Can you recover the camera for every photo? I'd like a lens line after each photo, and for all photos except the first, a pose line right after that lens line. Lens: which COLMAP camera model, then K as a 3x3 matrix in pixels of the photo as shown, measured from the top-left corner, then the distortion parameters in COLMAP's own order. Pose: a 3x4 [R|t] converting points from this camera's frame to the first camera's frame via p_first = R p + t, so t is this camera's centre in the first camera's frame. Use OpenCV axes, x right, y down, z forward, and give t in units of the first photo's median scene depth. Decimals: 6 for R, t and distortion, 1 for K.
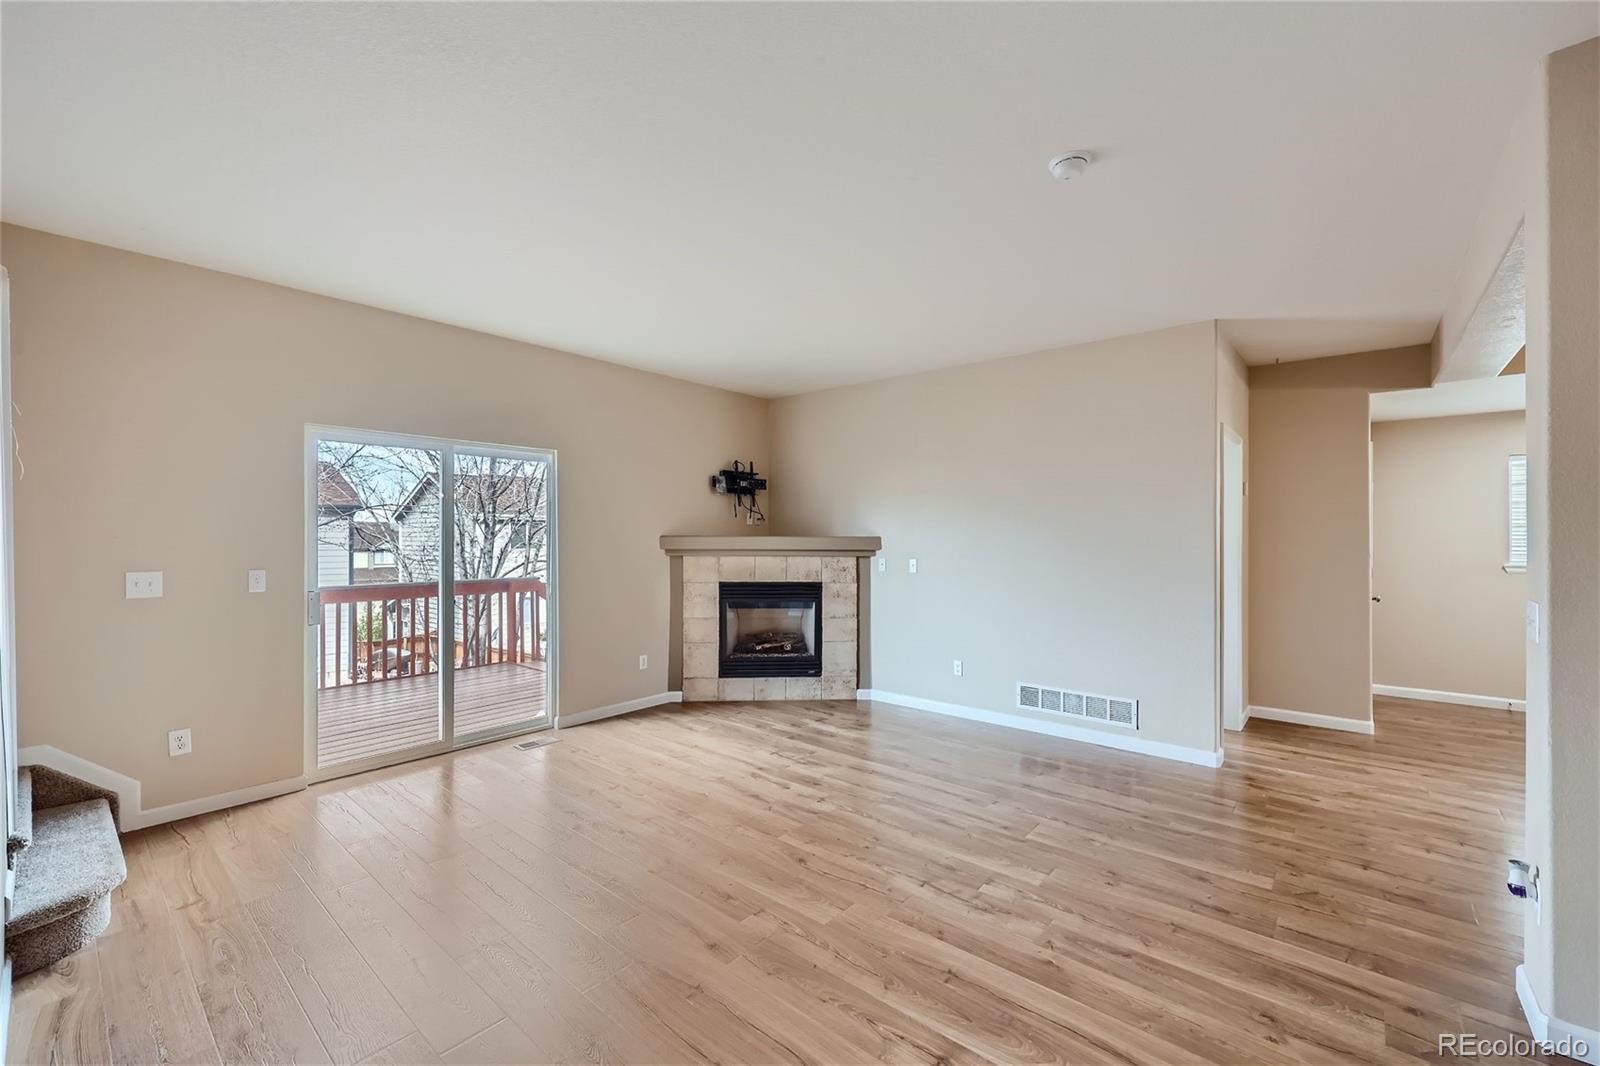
lens RADIAL K [[659.9, 0, 797.2], [0, 659.9, 532.7], [0, 0, 1]] dist [-0.004447, -0.000037]
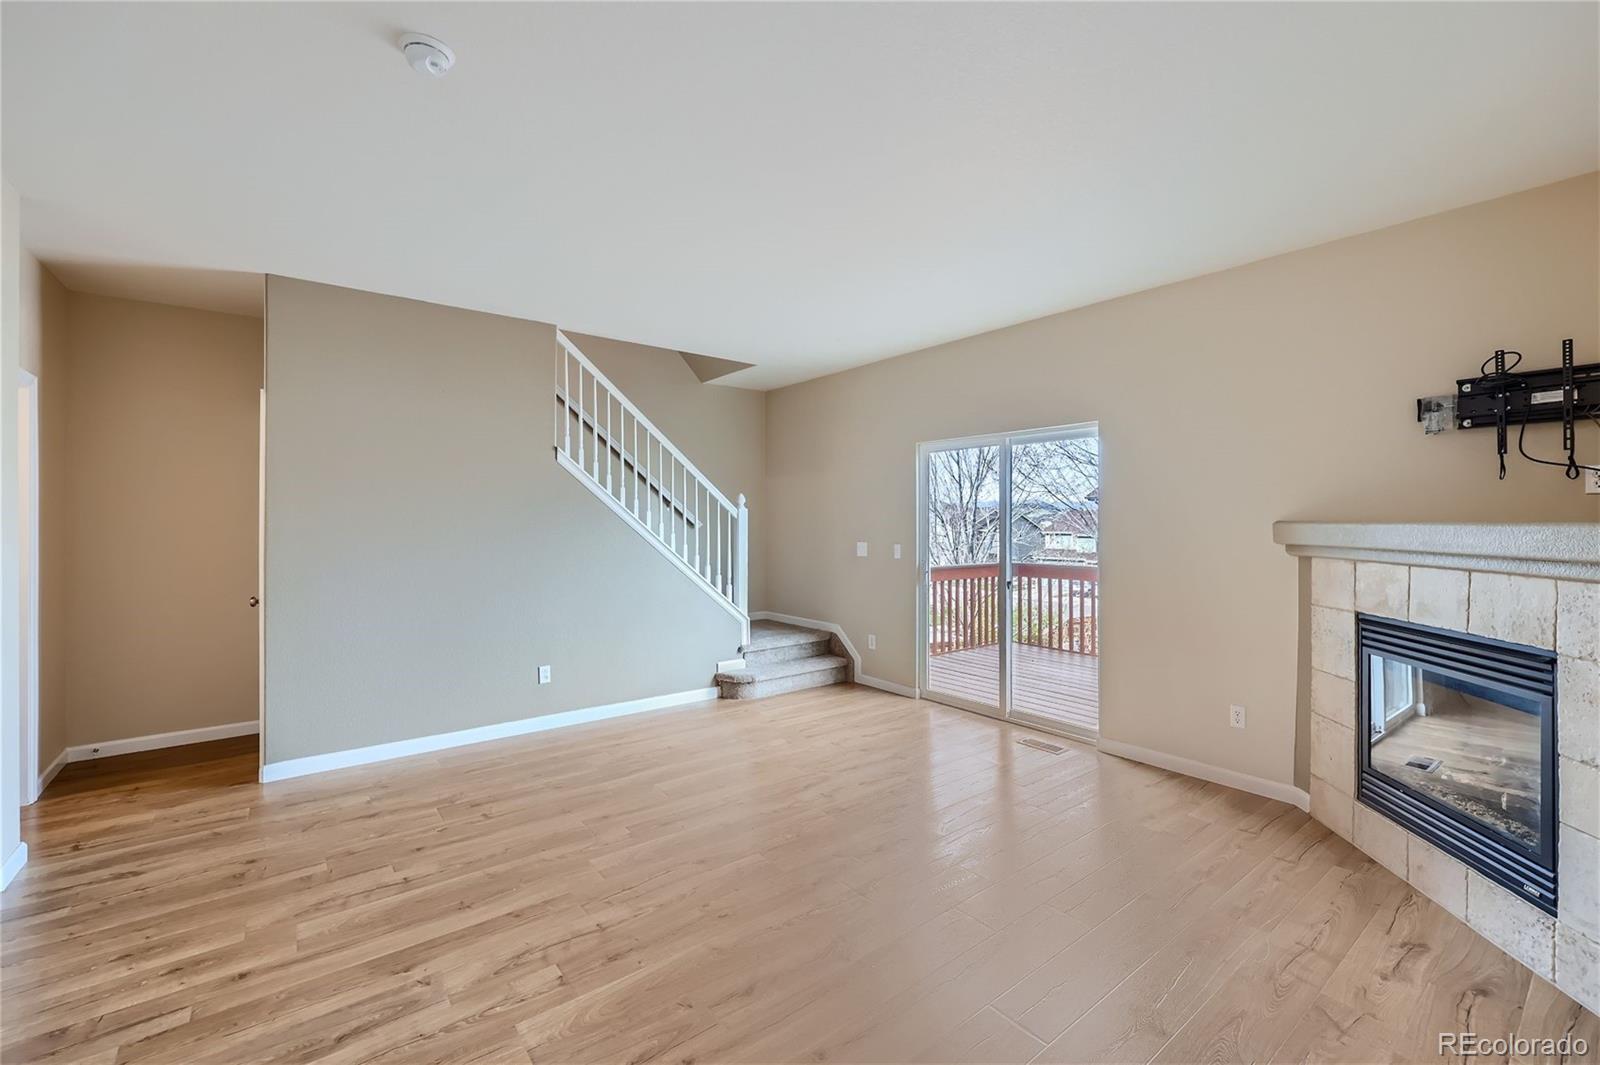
lens RADIAL K [[659.9, 0, 793.7], [0, 659.9, 524.5], [0, 0, 1]] dist [-0.004447, -0.000037]
pose [[-0.200579, 0.002172, -0.979675, 0.676791], [0.003888, 0.999991, 0.001421, 0.006915], [0.979670, -0.003524, -0.200585, 0.981643]]
